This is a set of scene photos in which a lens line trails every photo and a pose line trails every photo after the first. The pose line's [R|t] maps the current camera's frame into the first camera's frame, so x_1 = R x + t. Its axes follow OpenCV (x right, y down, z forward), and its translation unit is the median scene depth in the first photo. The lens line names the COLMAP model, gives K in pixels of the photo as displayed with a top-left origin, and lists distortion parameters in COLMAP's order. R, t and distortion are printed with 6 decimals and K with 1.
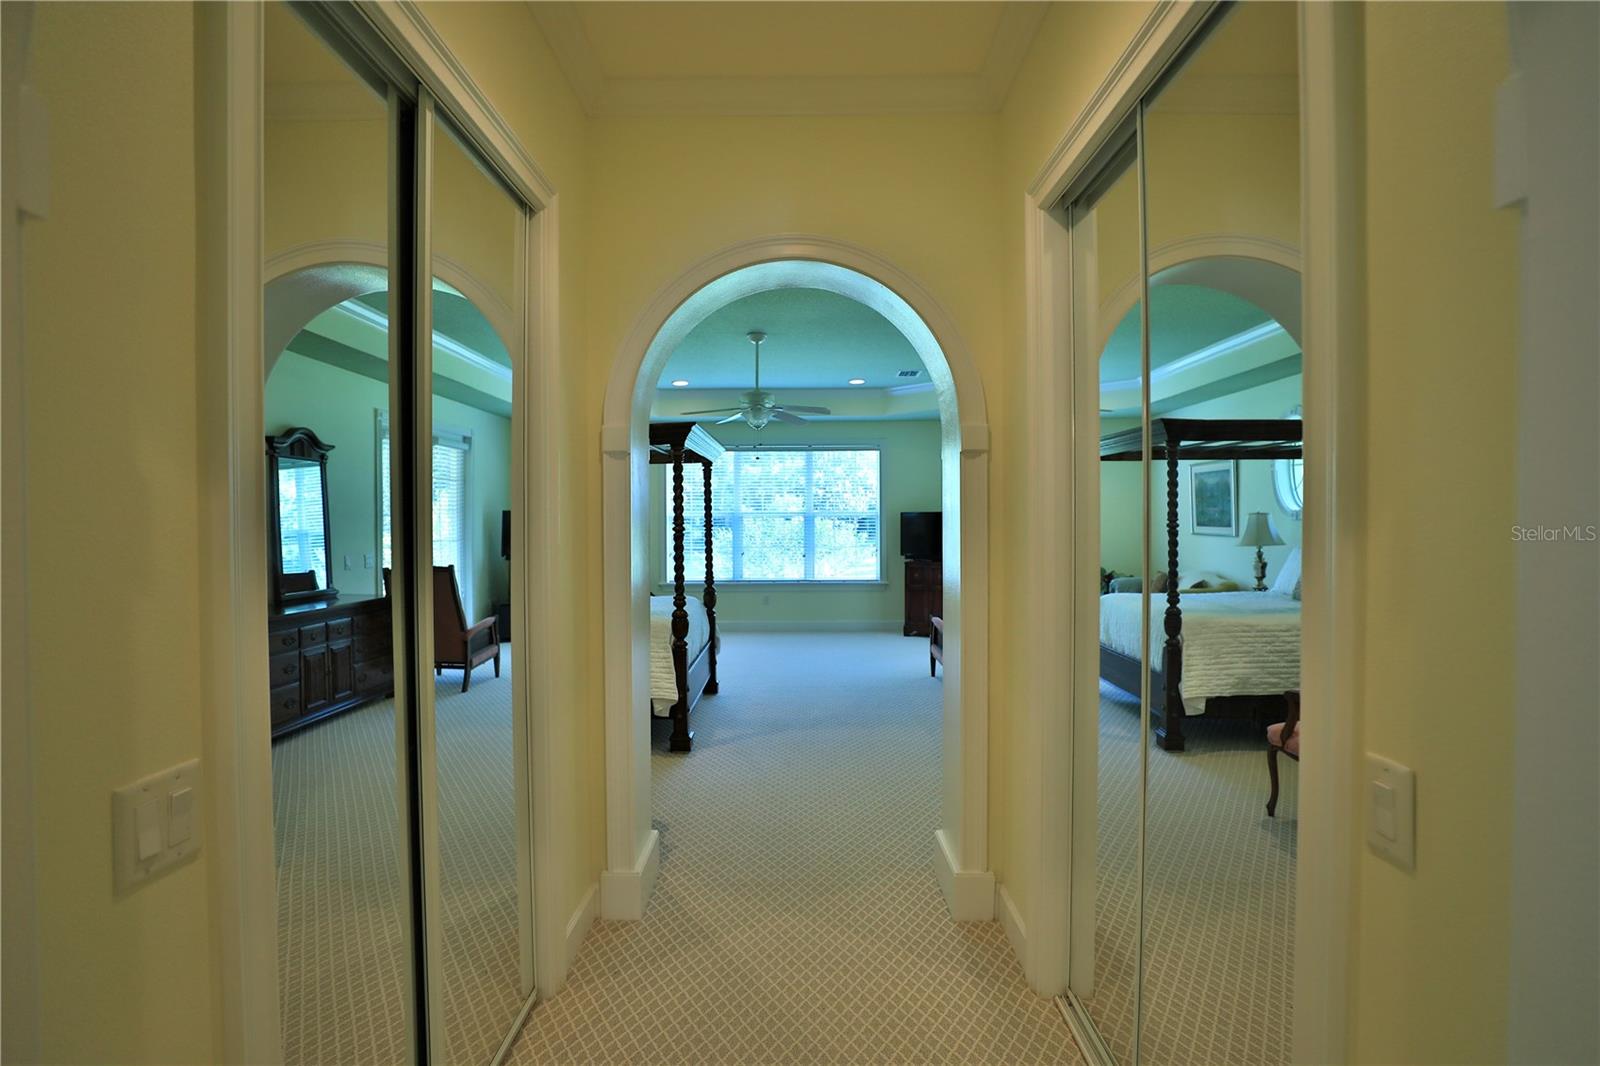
lens RADIAL K [[783.0, 0, 800.0], [0, 783.0, 533.0], [0, 0, 1]] dist [-0.026296, 0.000141]
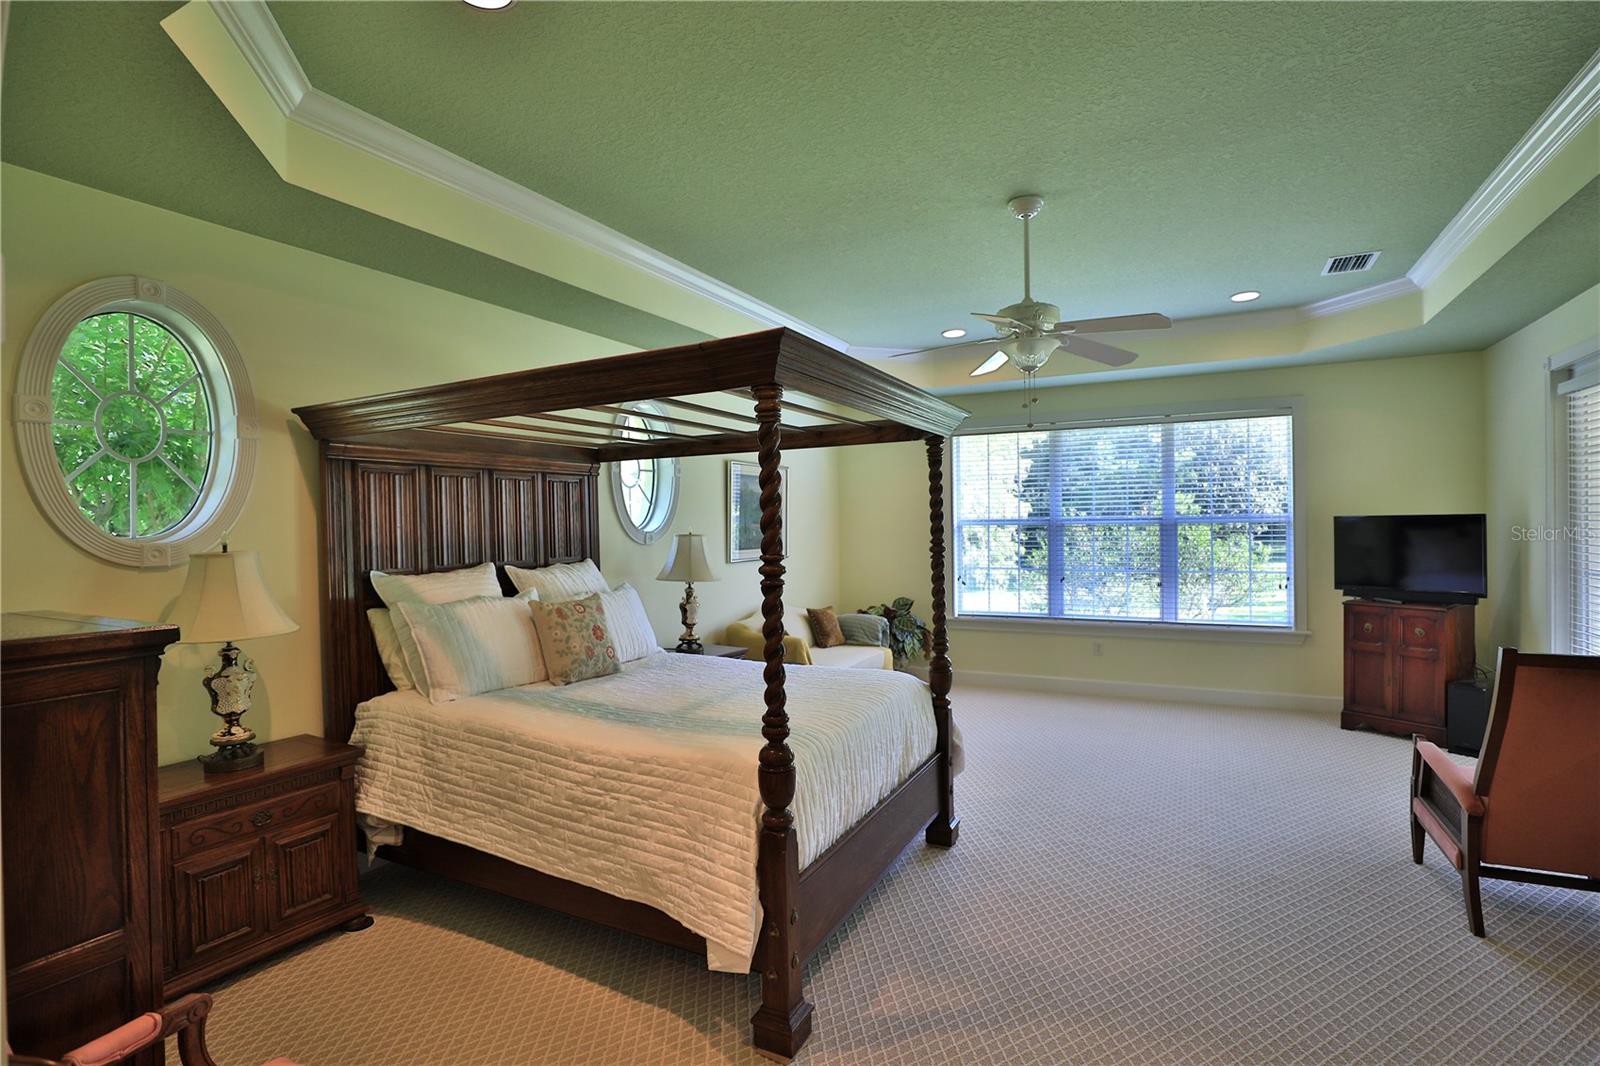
lens RADIAL K [[783.0, 0, 800.0], [0, 783.0, 533.0], [0, 0, 1]] dist [-0.026296, 0.000141]
pose [[0.890659, -0.005461, -0.454639, 0.038483], [0.003568, 0.999981, -0.005022, -0.013563], [0.454657, 0.002850, 0.890662, 0.330366]]
